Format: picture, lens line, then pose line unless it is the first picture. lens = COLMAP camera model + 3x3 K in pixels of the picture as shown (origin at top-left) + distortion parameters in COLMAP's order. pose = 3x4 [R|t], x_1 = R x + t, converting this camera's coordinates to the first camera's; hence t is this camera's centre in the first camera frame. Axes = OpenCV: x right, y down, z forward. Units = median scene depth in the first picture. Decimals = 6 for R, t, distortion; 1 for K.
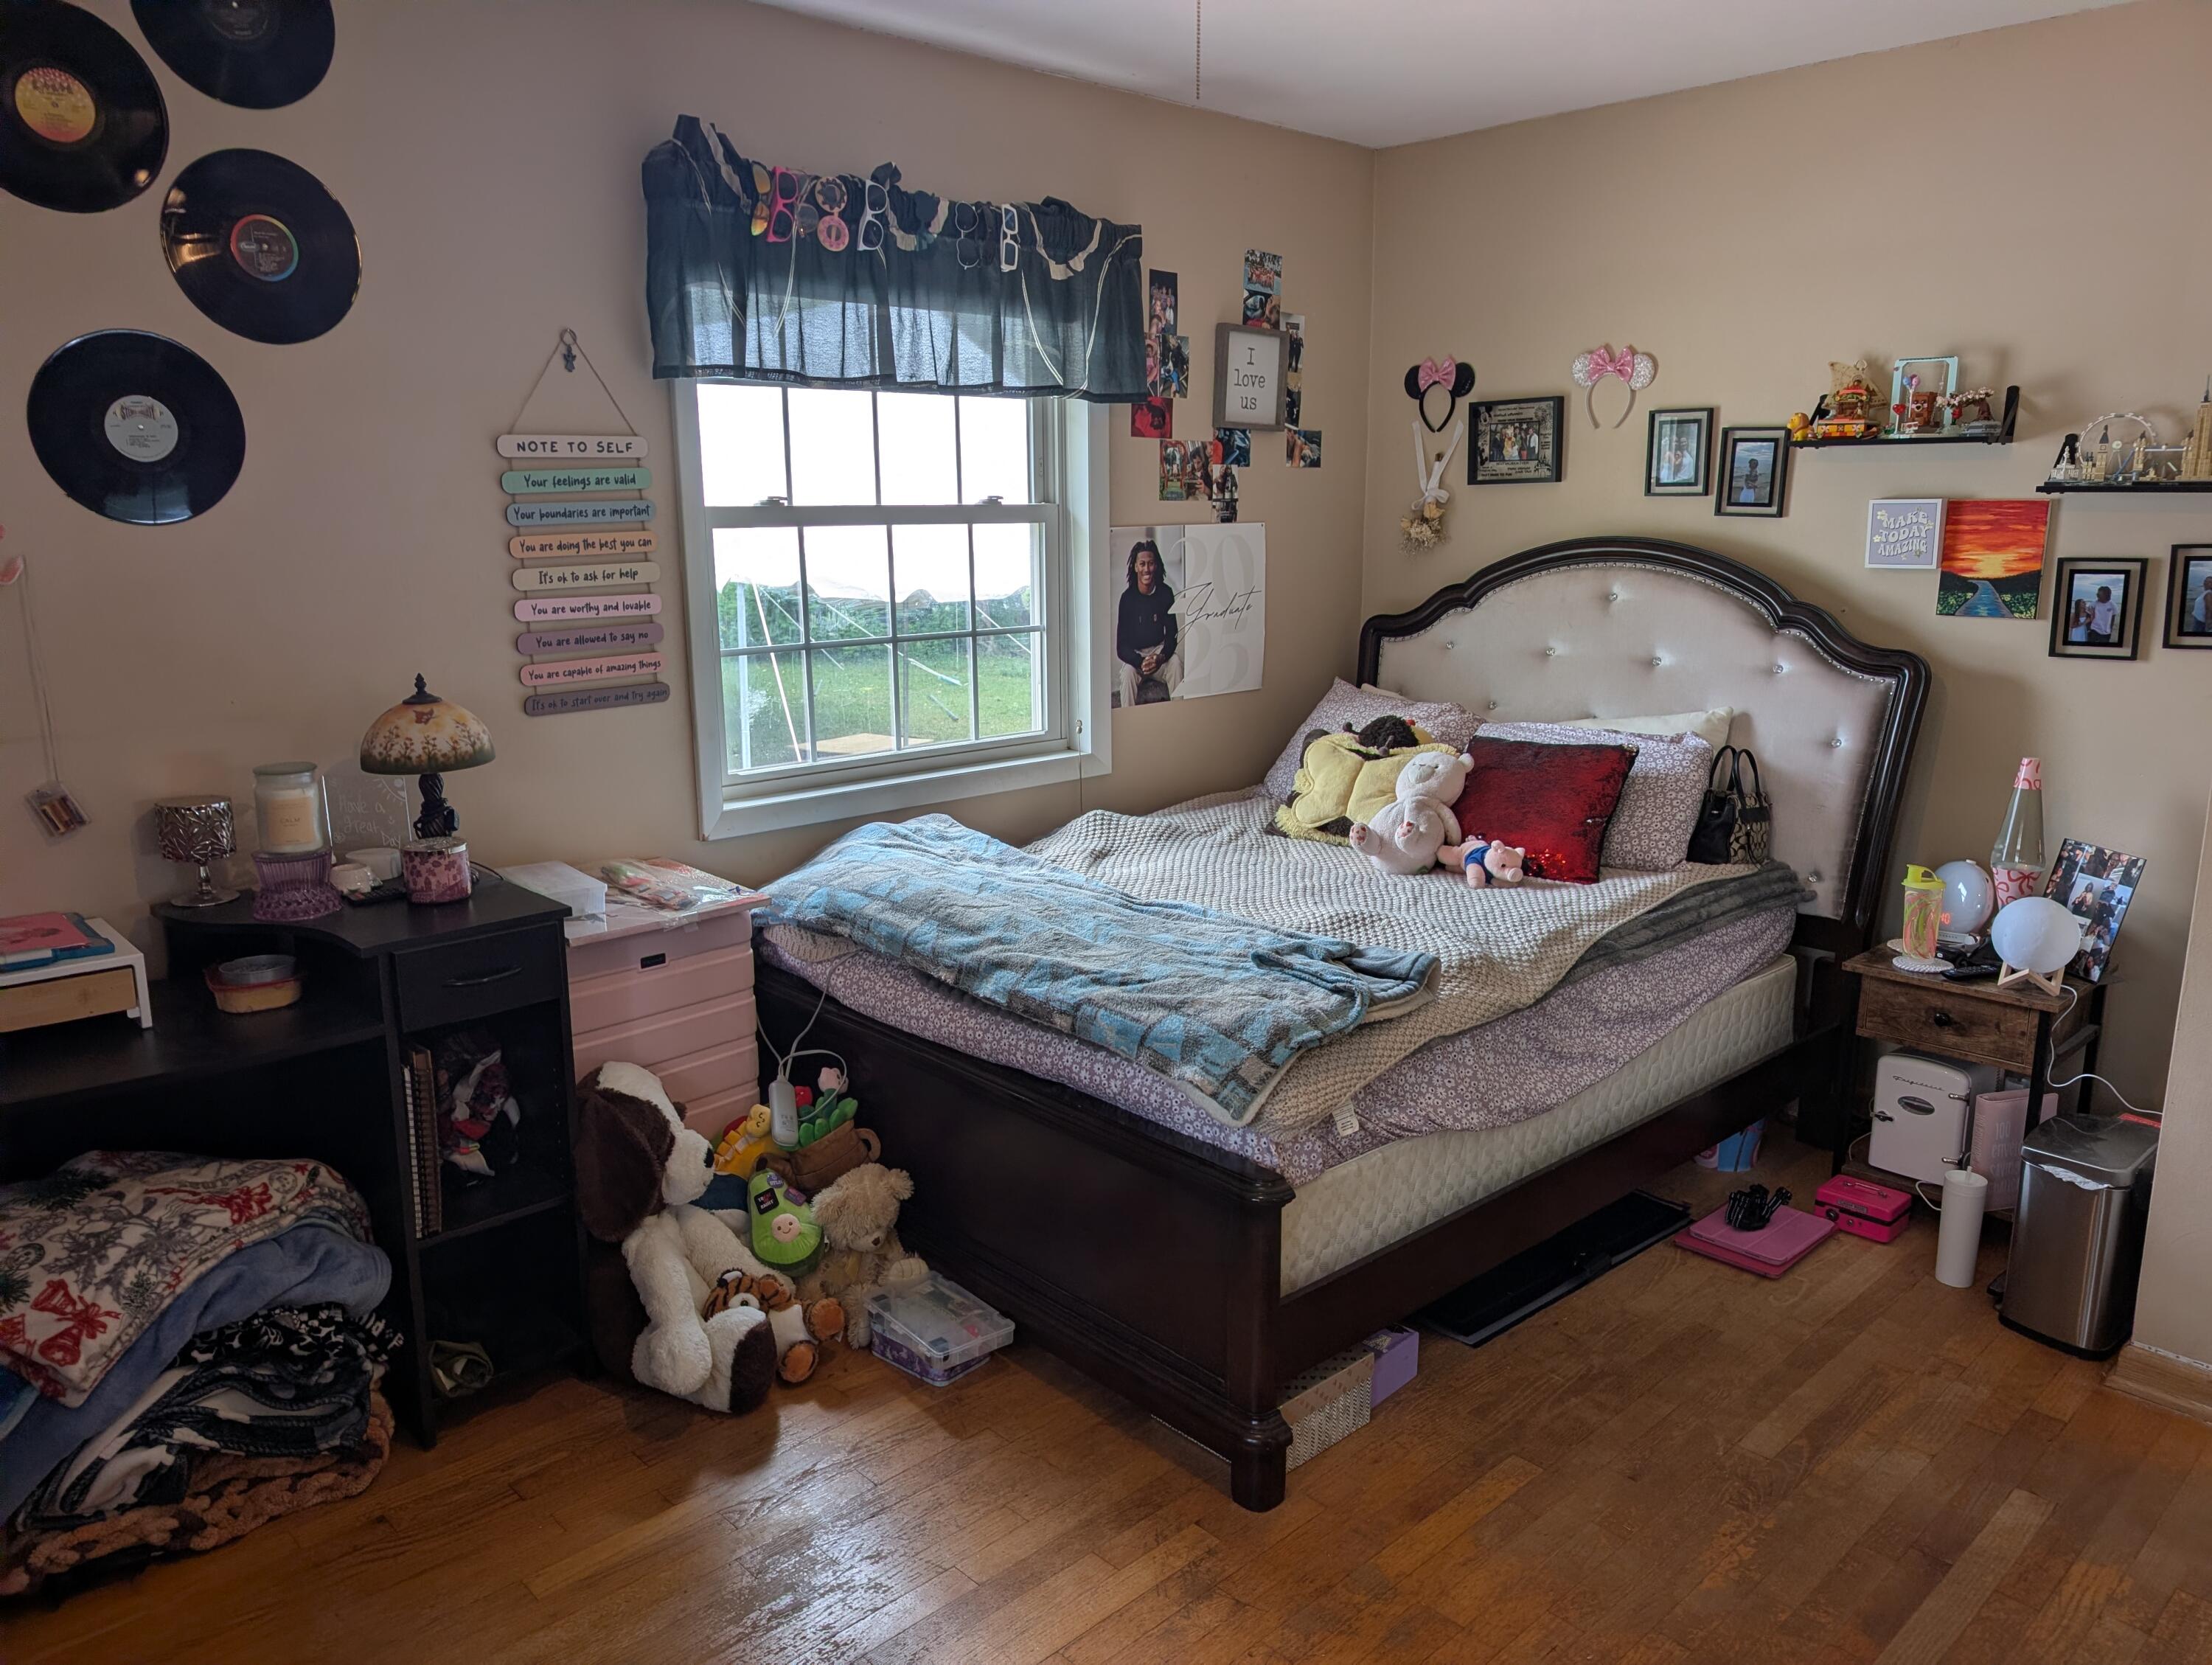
lens RADIAL K [[1602.7, 0, 1093.5], [0, 1602.7, 837.2], [0, 0, 1]] dist [0.015563, -0.019339]
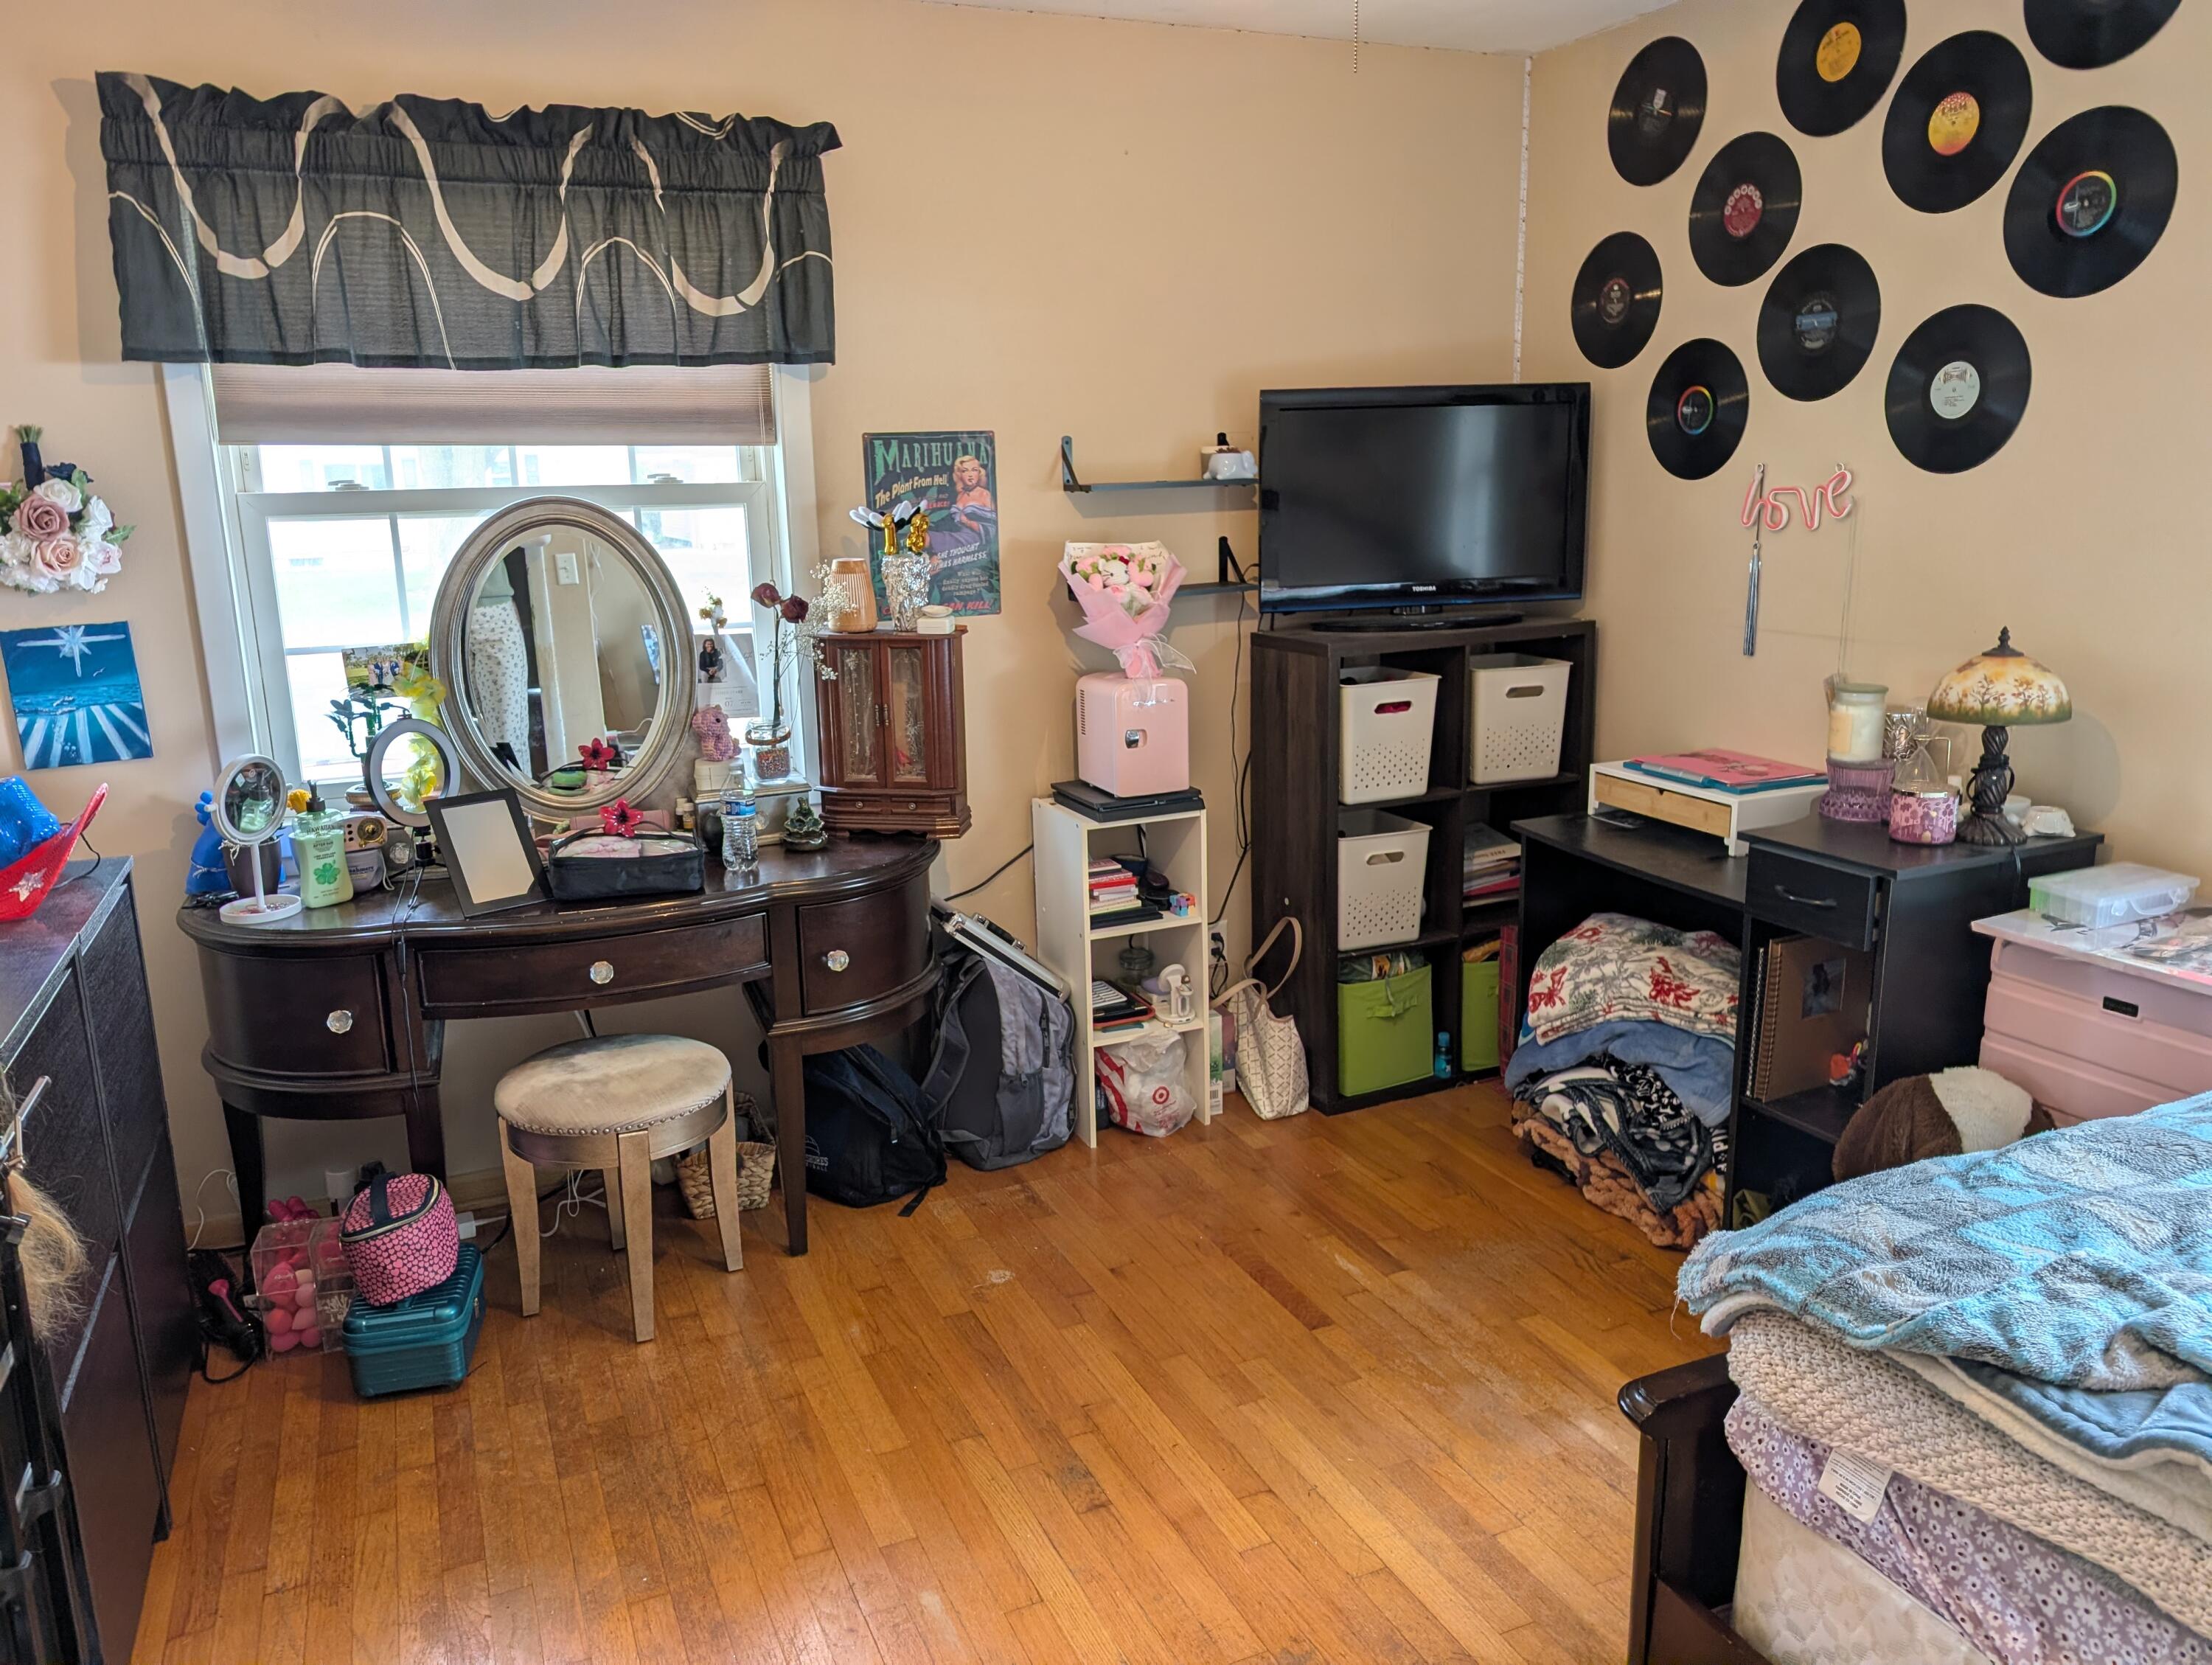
lens RADIAL K [[1602.7, 0, 1093.5], [0, 1602.7, 837.2], [0, 0, 1]] dist [0.015563, -0.019339]
pose [[-0.349697, 0.221159, -0.910385, 0.757305], [-0.172070, 0.940046, 0.294459, -0.185573], [0.920926, 0.259621, -0.290676, 0.848251]]
